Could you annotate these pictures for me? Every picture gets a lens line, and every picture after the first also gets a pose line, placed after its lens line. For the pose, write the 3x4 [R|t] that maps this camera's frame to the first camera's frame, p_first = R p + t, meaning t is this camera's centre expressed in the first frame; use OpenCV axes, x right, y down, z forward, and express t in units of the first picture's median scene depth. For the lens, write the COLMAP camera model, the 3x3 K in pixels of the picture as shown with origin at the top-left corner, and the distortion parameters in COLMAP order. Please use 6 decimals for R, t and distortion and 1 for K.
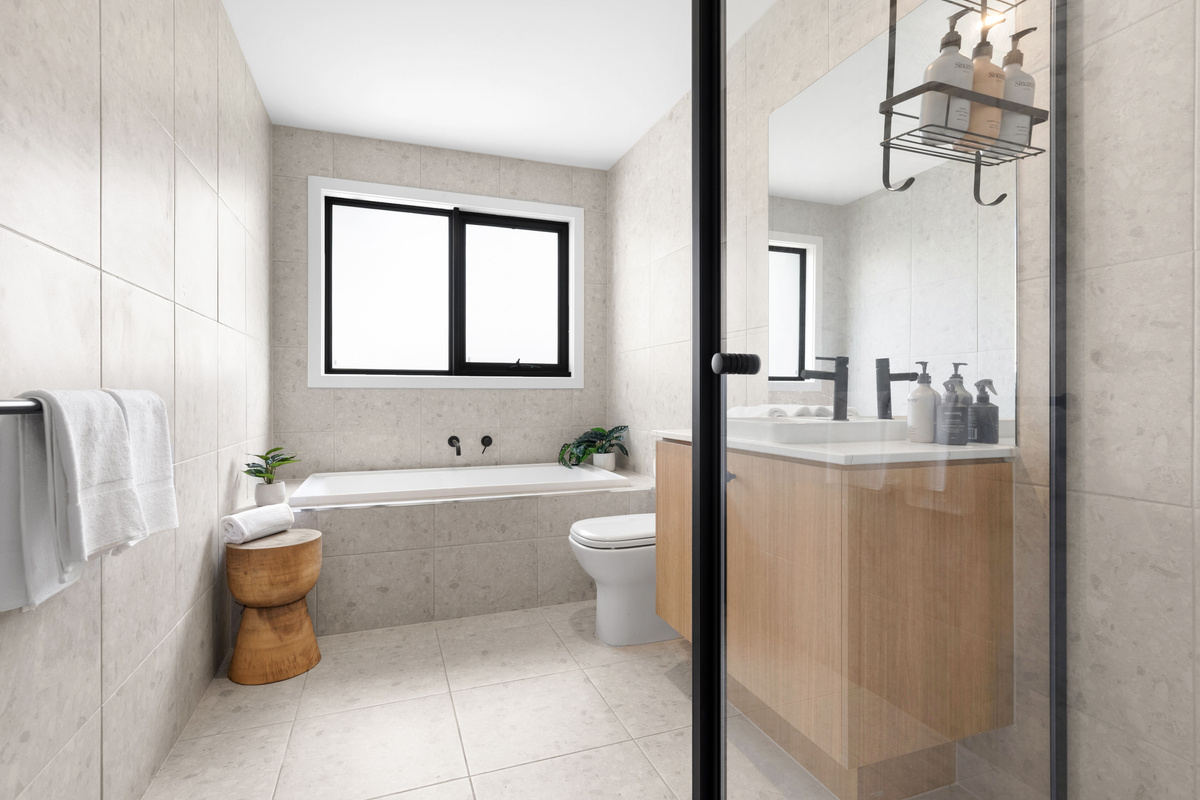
lens RADIAL K [[586.2, 0, 602.1], [0, 586.2, 415.5], [0, 0, 1]] dist [0.001438, 0.000199]
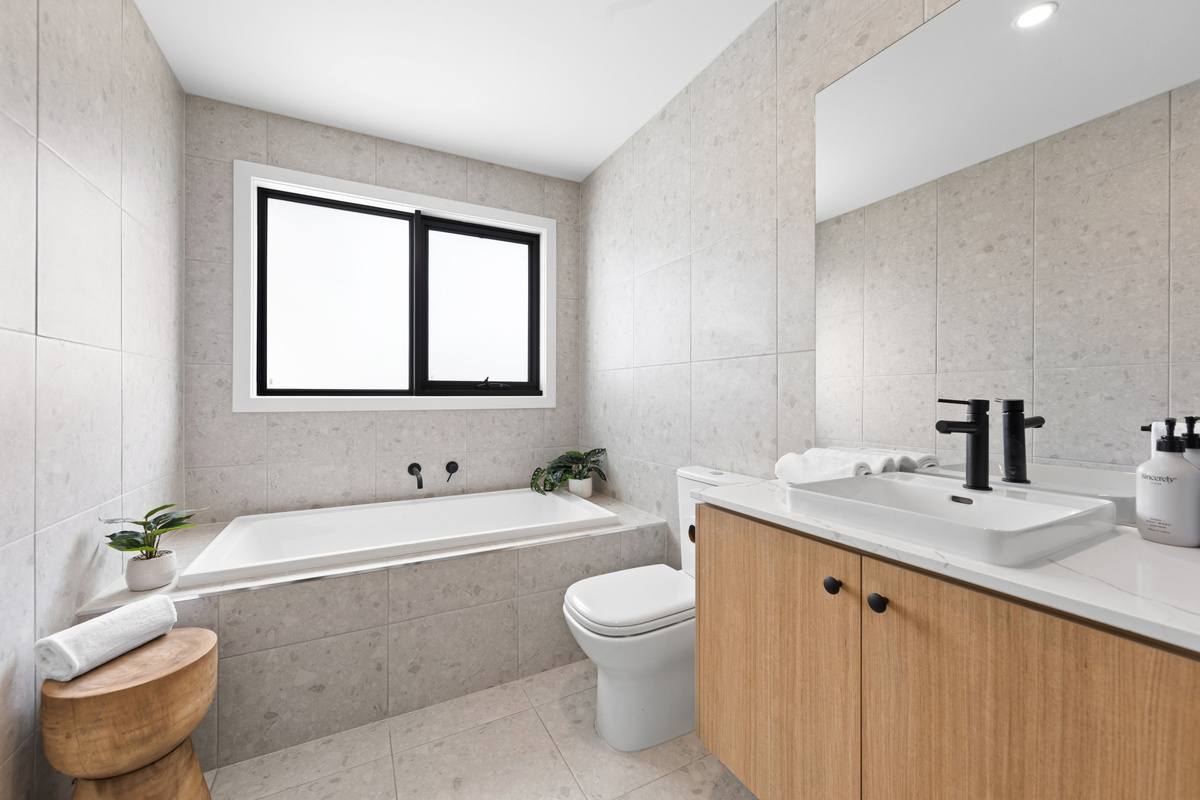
lens RADIAL K [[475.0, 0, 599.9], [0, 475.0, 405.9], [0, 0, 1]] dist [-0.000758, -0.000001]
pose [[0.992400, -0.001249, 0.123049, -0.067230], [0.002637, 0.999935, -0.011114, -0.048852], [-0.123027, 0.011354, 0.992338, 0.268542]]
